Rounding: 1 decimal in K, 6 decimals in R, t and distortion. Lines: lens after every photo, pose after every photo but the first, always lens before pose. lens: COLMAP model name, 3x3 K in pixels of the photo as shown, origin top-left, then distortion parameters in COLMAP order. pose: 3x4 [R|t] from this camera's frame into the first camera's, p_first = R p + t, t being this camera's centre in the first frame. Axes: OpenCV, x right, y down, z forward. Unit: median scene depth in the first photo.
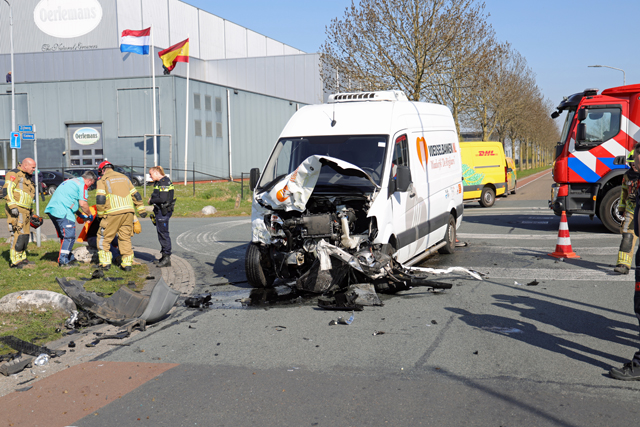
lens RADIAL K [[759.5, 0, 320.0], [0, 759.5, 213.5], [0, 0, 1]] dist [0.092258, 0.026054]
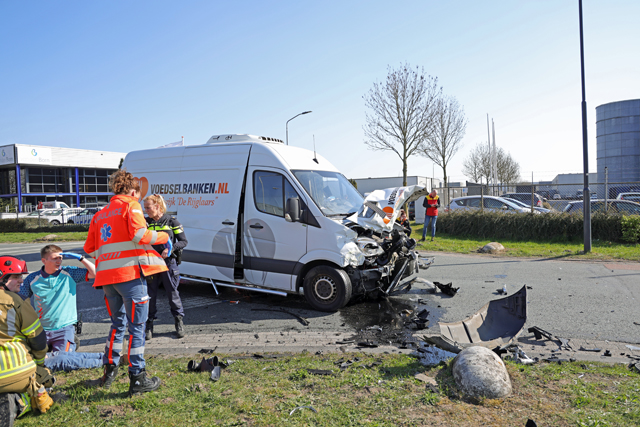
lens RADIAL K [[446.3, 0, 322.8], [0, 446.3, 220.9], [0, 0, 1]] dist [-0.119324, 0.102466]
pose [[0.156244, -0.031074, 0.987230, -0.707044], [0.090883, 0.995717, 0.016957, -0.038710], [-0.983528, 0.087073, 0.158399, 0.943517]]
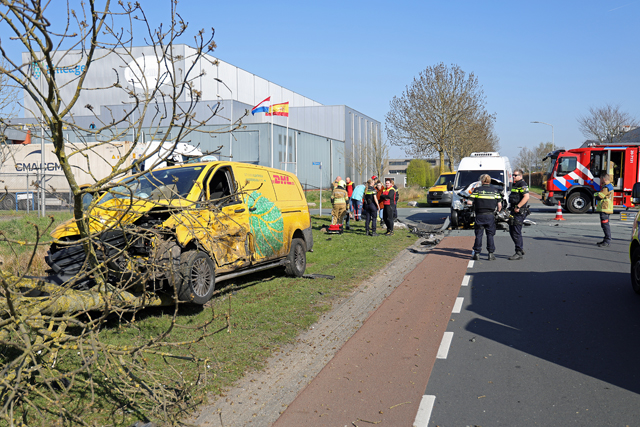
lens RADIAL K [[598.6, 0, 320.0], [0, 598.6, 213.5], [0, 0, 1]] dist [0.013346, 0.009230]
pose [[0.999414, 0.011946, 0.032075, -0.646480], [-0.011604, 0.999874, -0.010832, 0.083164], [-0.032200, 0.010453, 0.999427, -1.138695]]
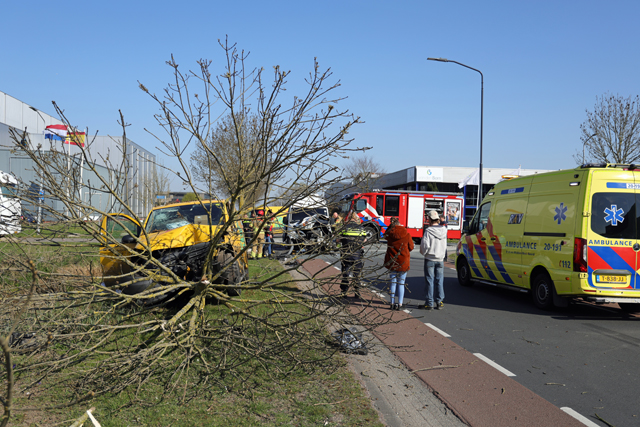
lens RADIAL K [[586.1, 0, 320.0], [0, 586.1, 213.5], [0, 0, 1]] dist [0.003212, 0.001864]
pose [[0.905904, 0.038468, 0.421732, -1.088682], [-0.009573, 0.997472, -0.070419, 0.110183], [-0.423374, 0.059755, 0.903982, -1.433262]]
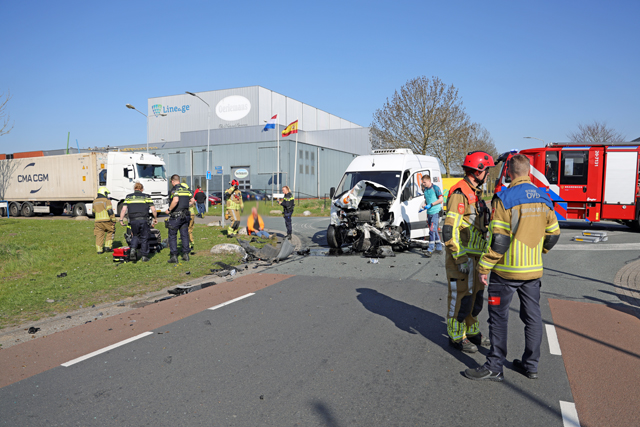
lens RADIAL K [[446.3, 0, 322.8], [0, 446.3, 220.9], [0, 0, 1]] dist [-0.119324, 0.102466]
pose [[0.994260, 0.020461, -0.105012, 0.012282], [-0.020304, 0.999791, 0.002560, 0.025813], [0.105042, -0.000414, 0.994468, -0.155222]]
